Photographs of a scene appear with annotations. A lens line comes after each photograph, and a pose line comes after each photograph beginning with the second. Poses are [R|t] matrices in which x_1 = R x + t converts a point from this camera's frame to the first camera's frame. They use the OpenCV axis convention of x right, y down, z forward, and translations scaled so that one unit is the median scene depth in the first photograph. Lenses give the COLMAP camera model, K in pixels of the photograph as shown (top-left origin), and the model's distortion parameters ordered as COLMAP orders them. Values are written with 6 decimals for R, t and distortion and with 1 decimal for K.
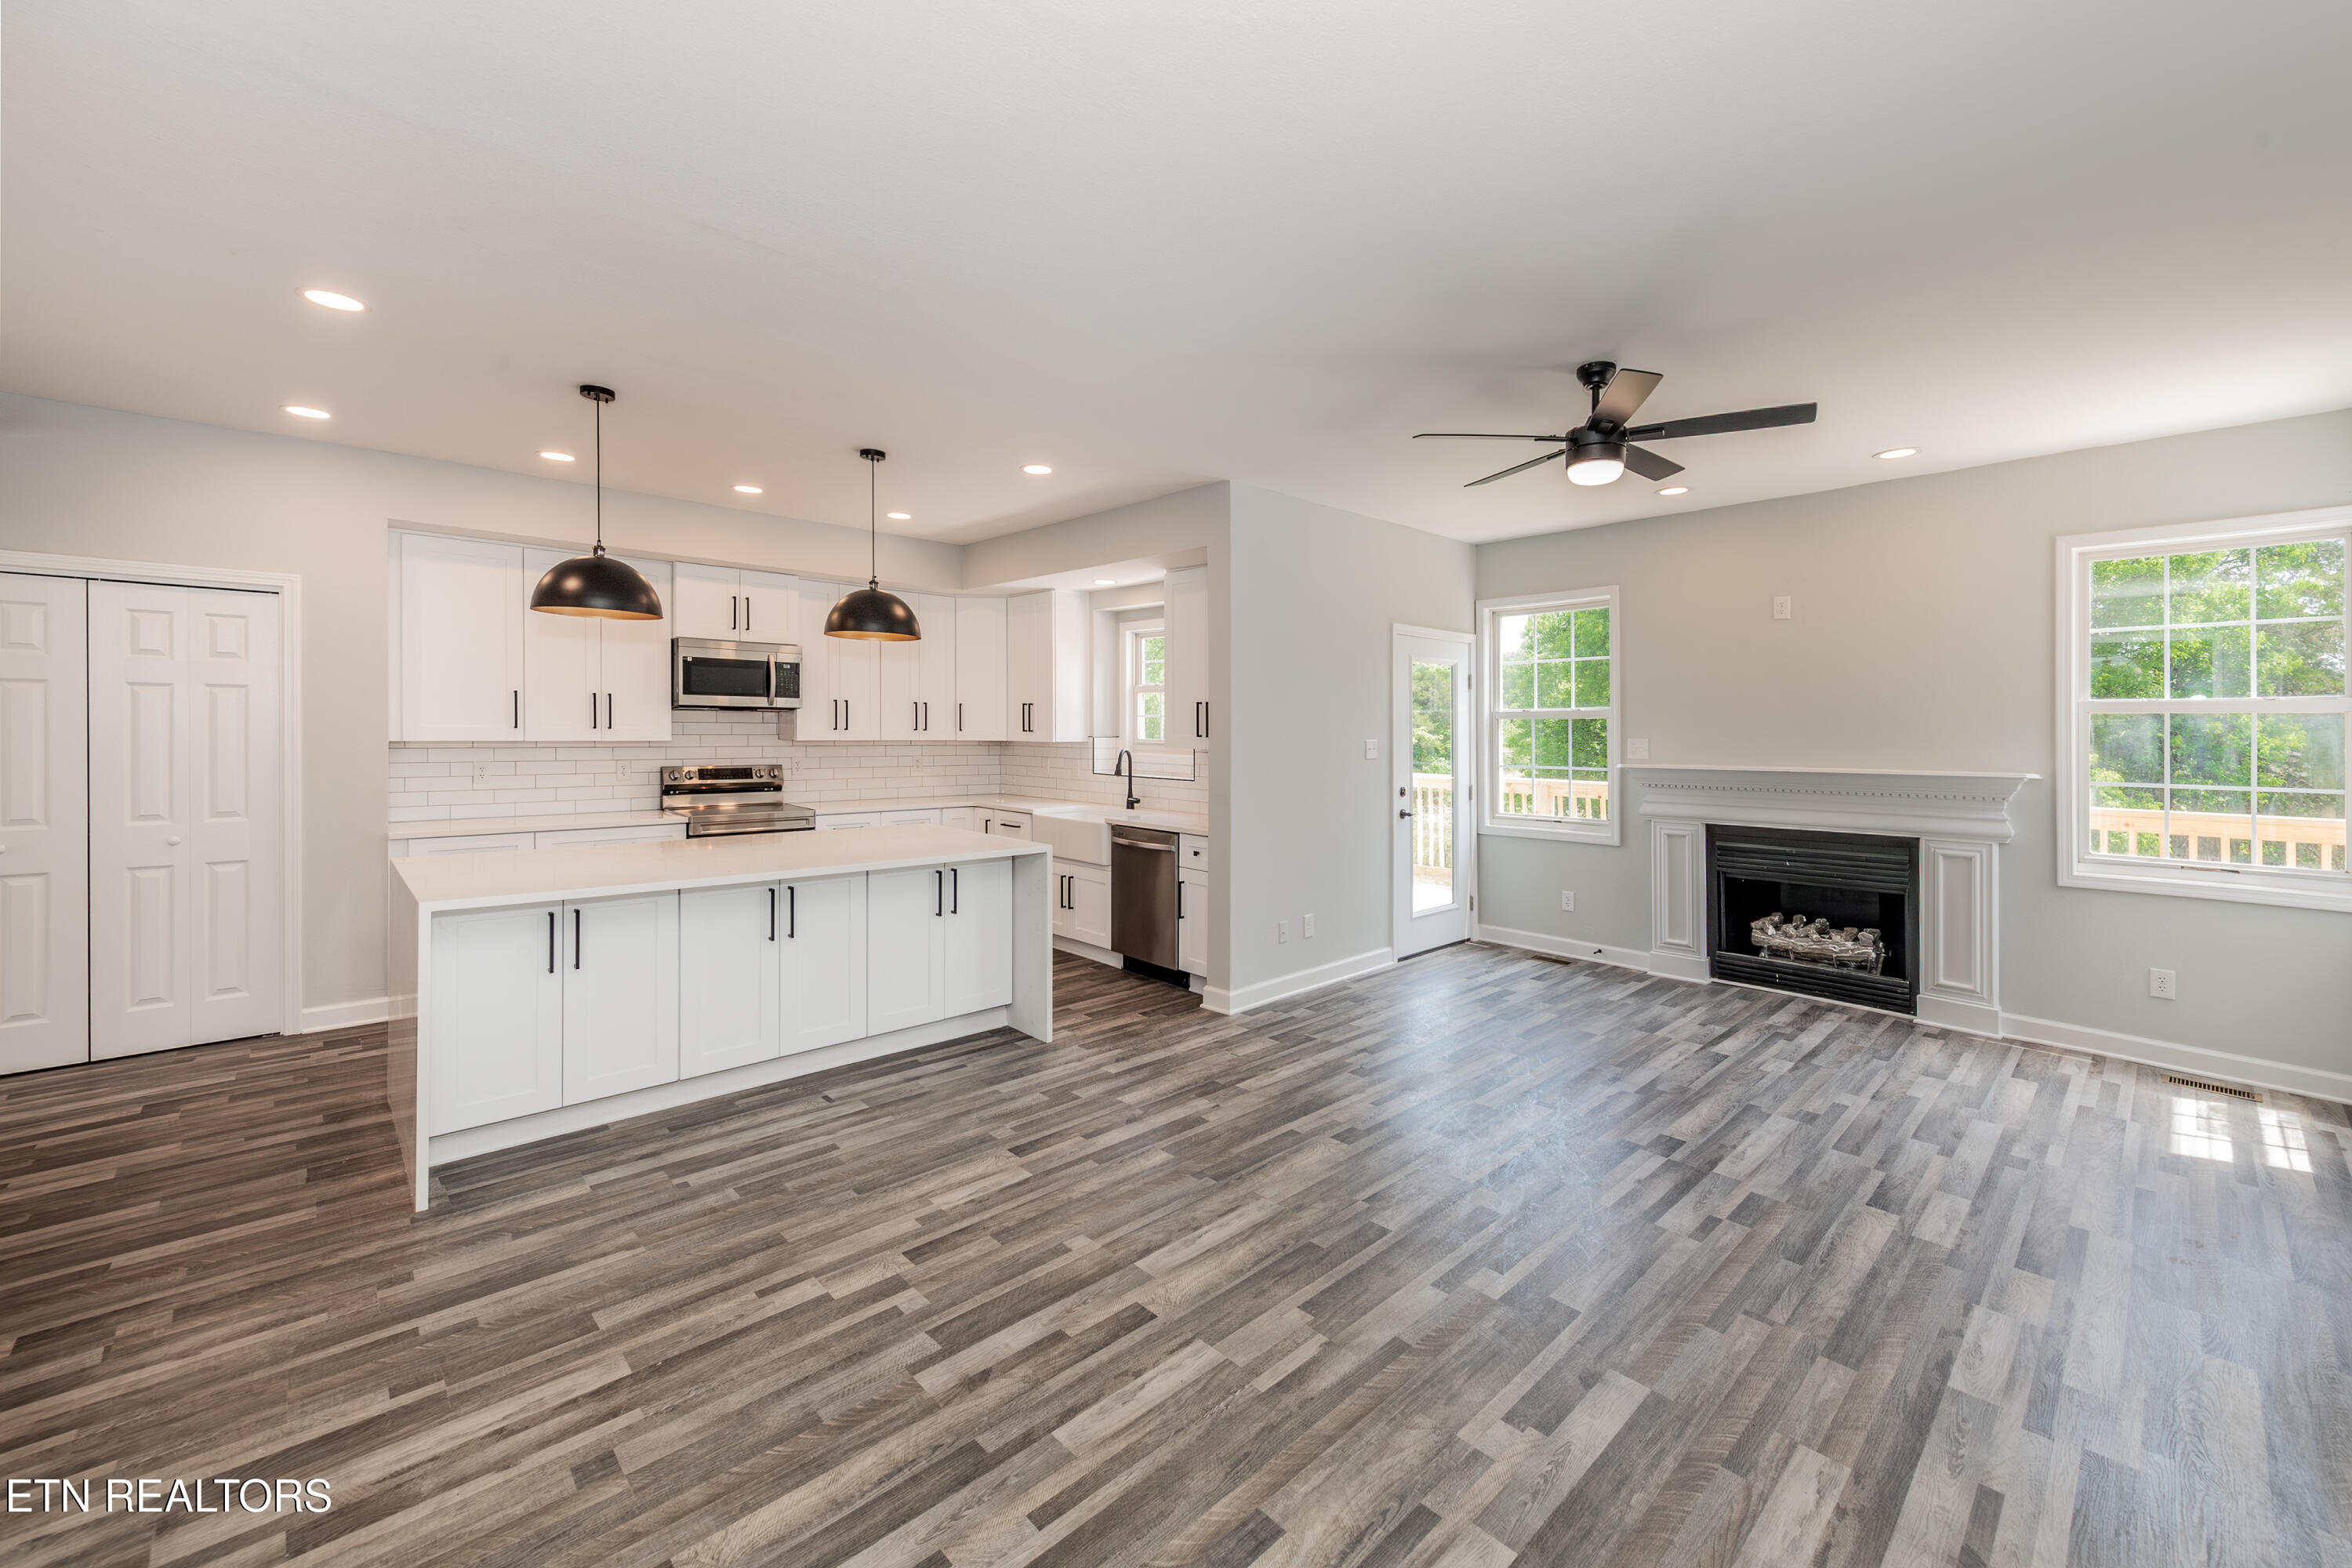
lens RADIAL K [[924.1, 0, 1150.0], [0, 924.1, 728.1], [0, 0, 1]] dist [0.001605, -0.000202]
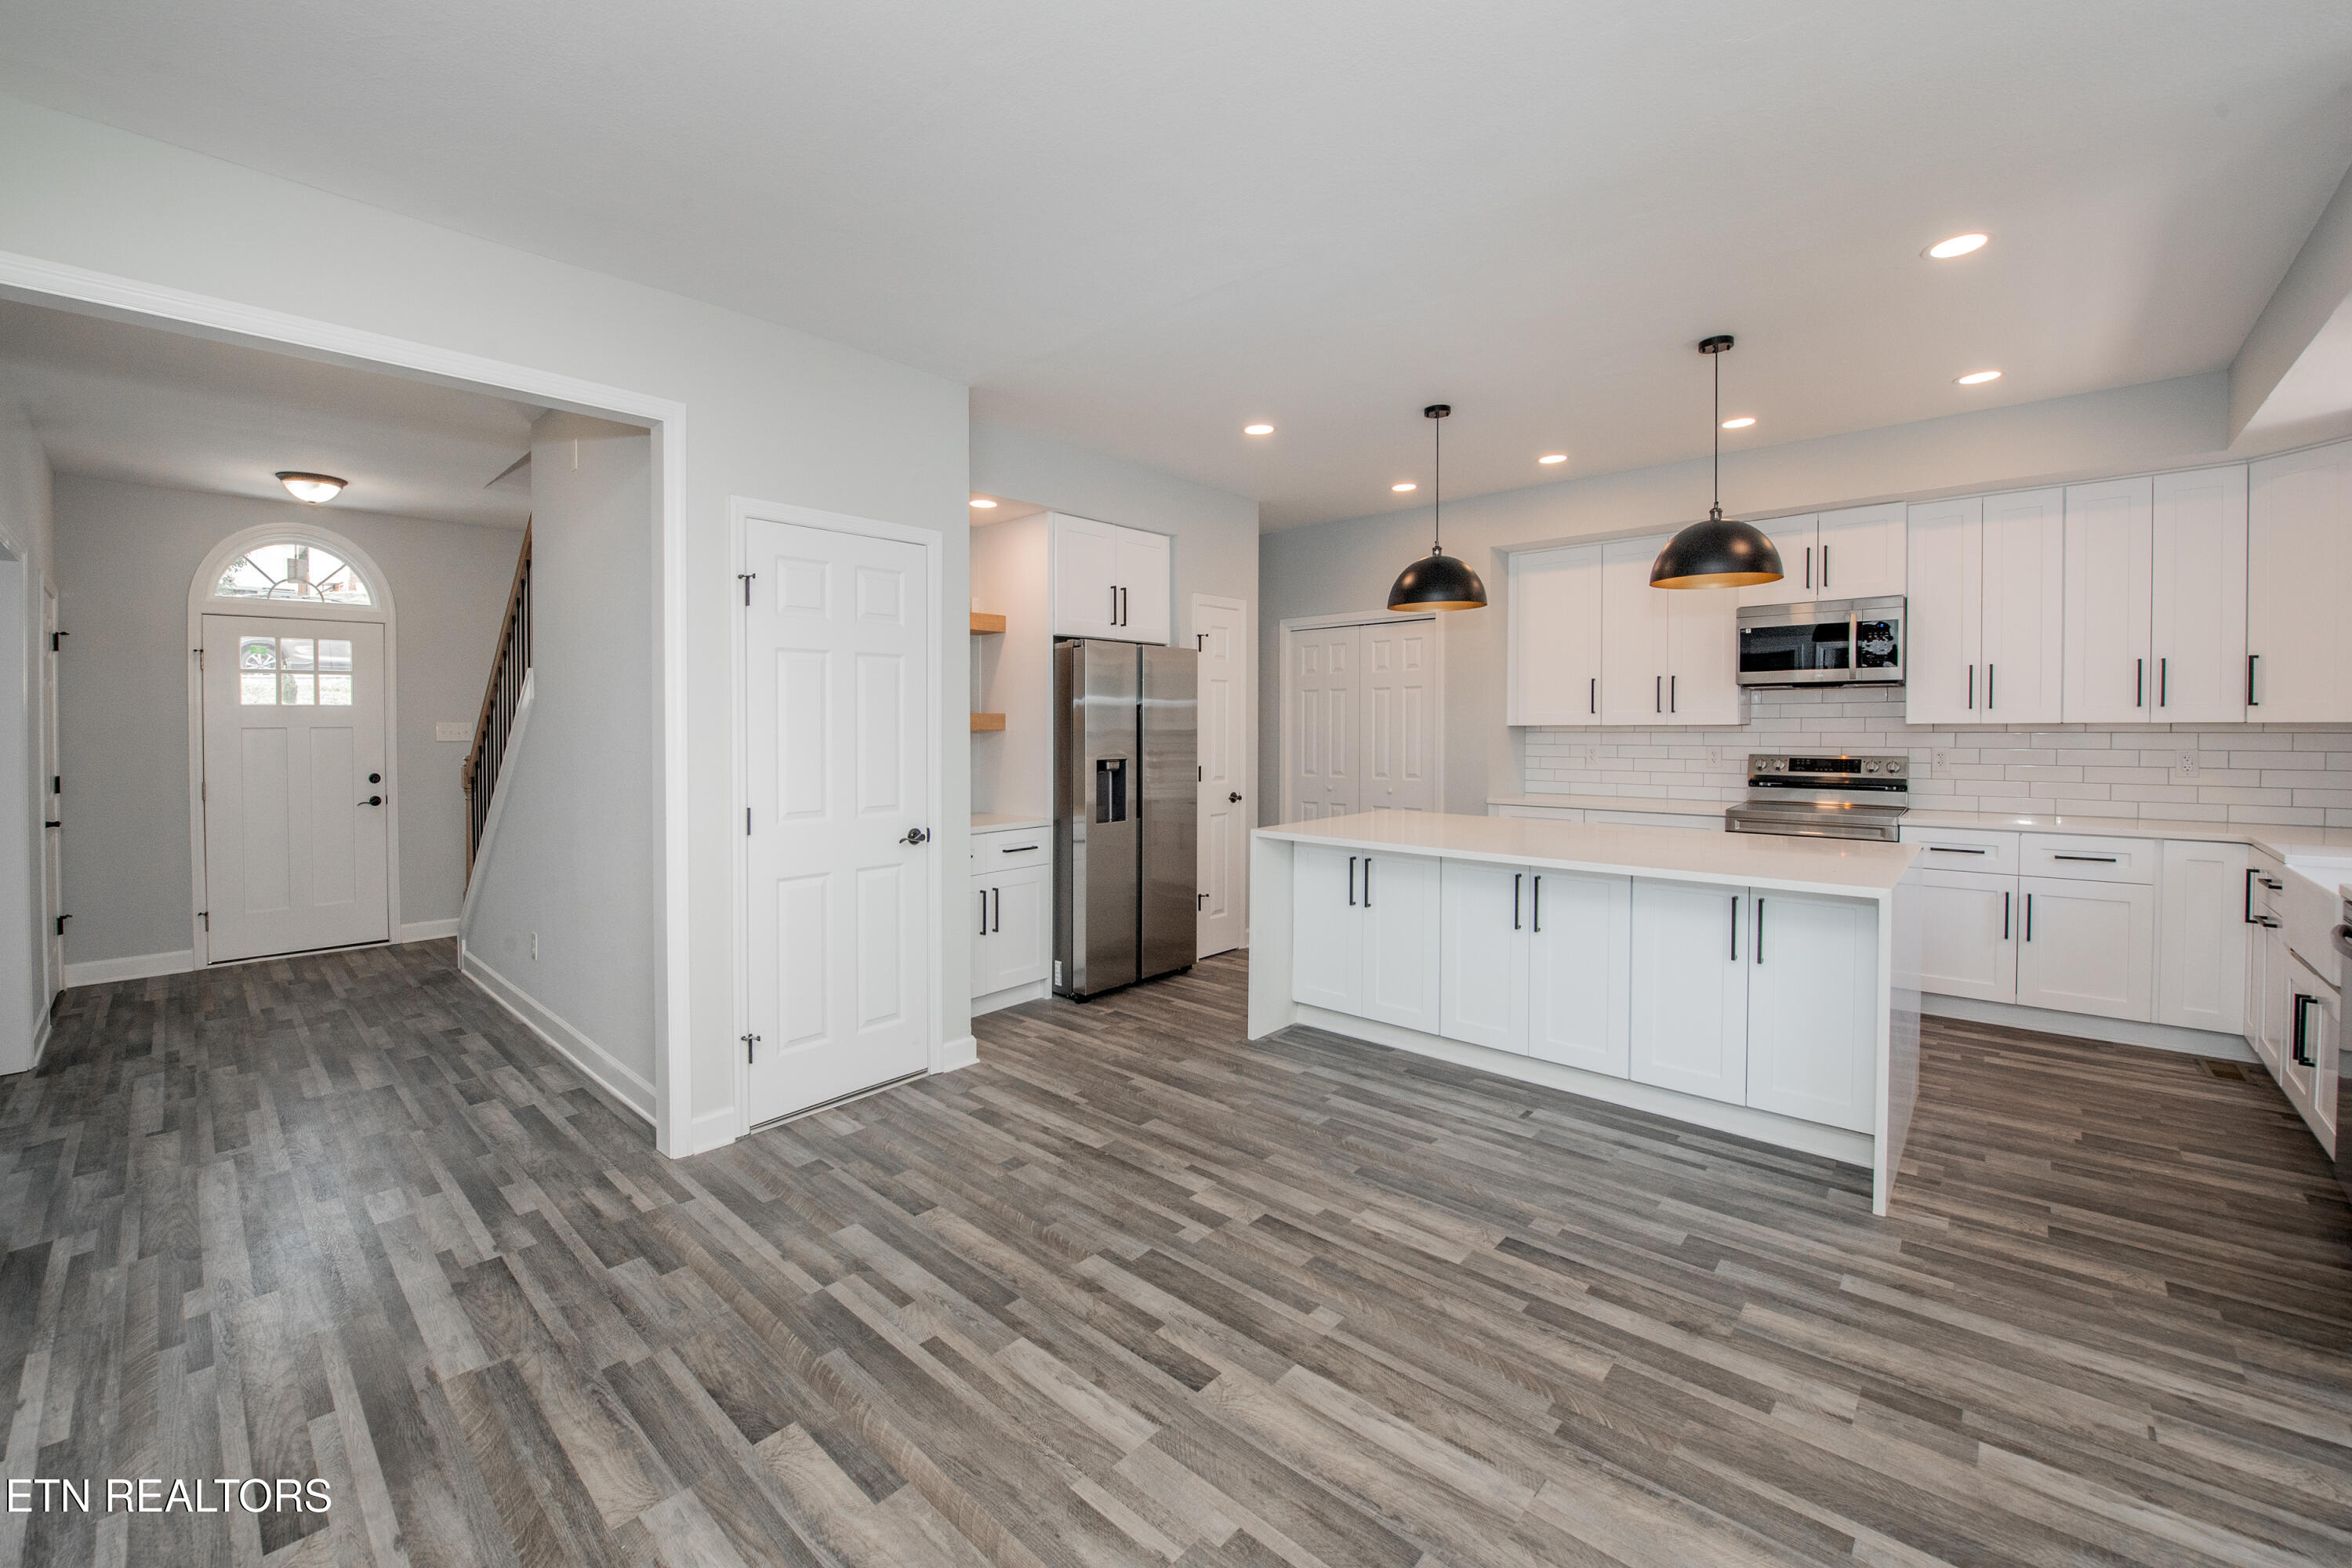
lens RADIAL K [[968.2, 0, 1179.1], [0, 968.2, 746.3], [0, 0, 1]] dist [-0.015459, -0.005247]
pose [[0.083344, 0.013576, -0.996428, 0.513697], [0.005901, 0.999883, 0.014117, 0.026261], [0.996503, -0.007057, 0.083254, 0.547757]]
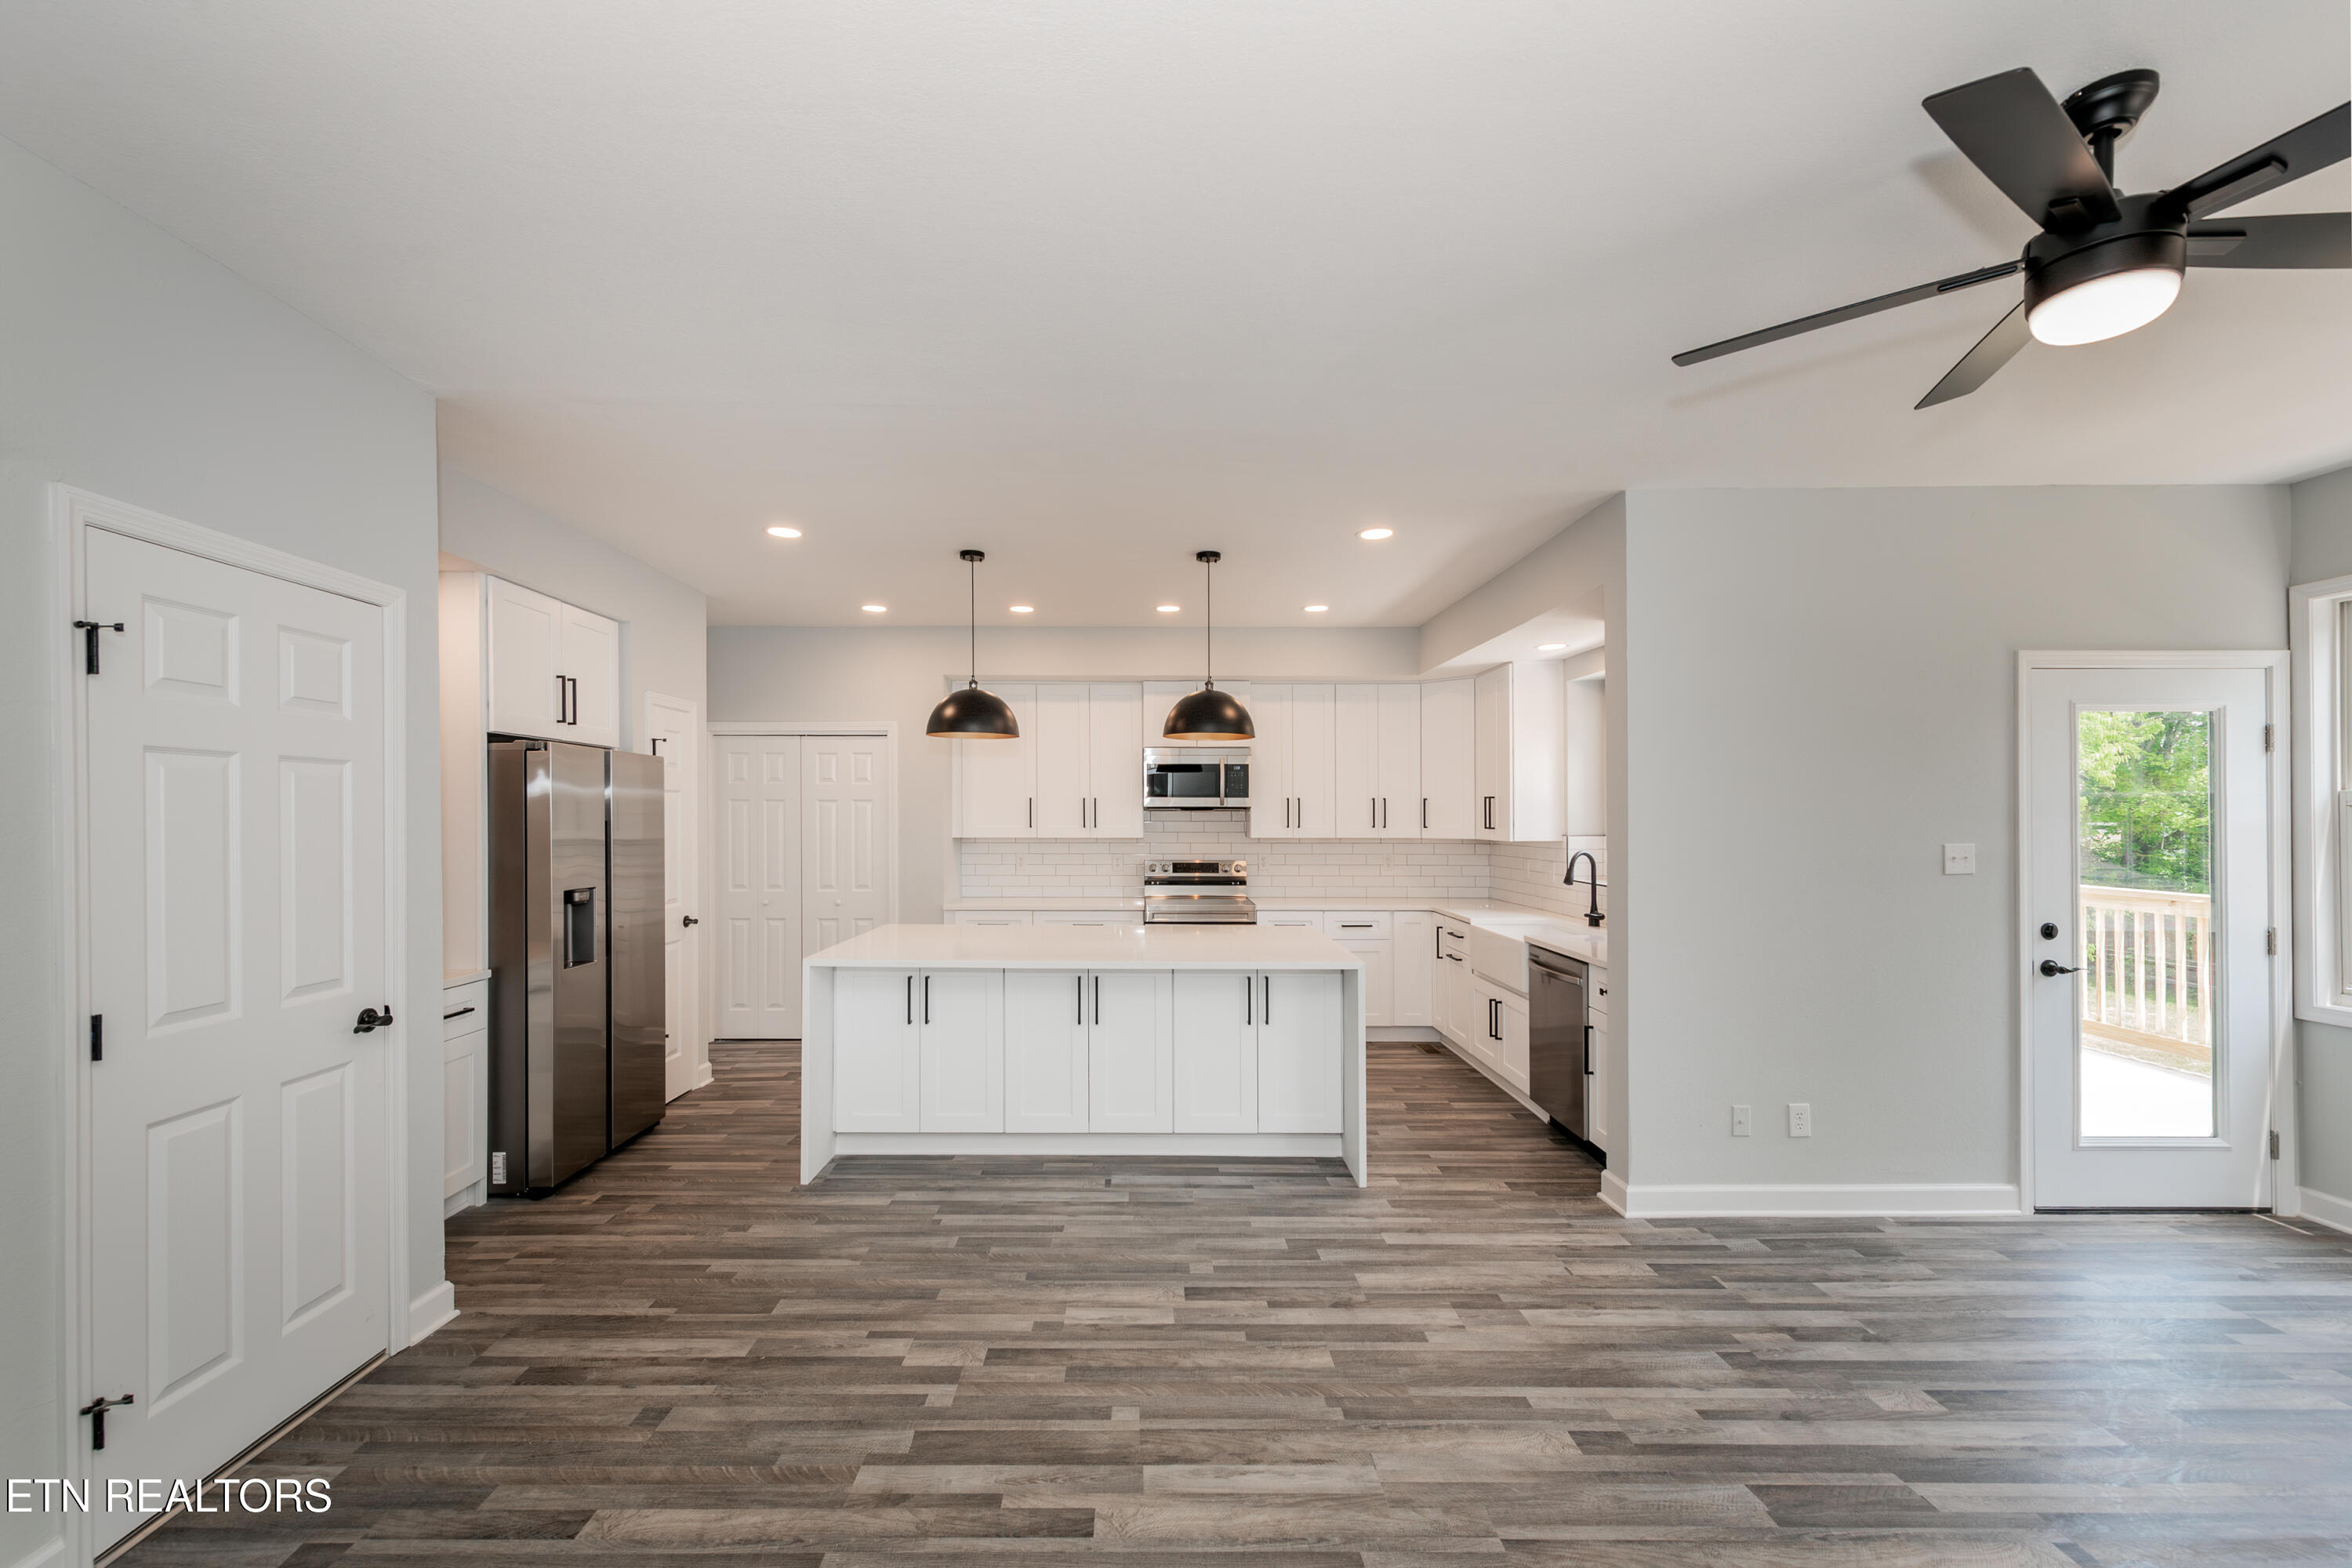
lens RADIAL K [[914.8, 0, 1161.5], [0, 914.8, 820.9], [0, 0, 1]] dist [0.008026, -0.000485]
pose [[0.739063, -0.005401, -0.673615, 0.370361], [0.005518, 0.999983, -0.001964, -0.006563], [0.673614, -0.002265, 0.739080, 0.255688]]
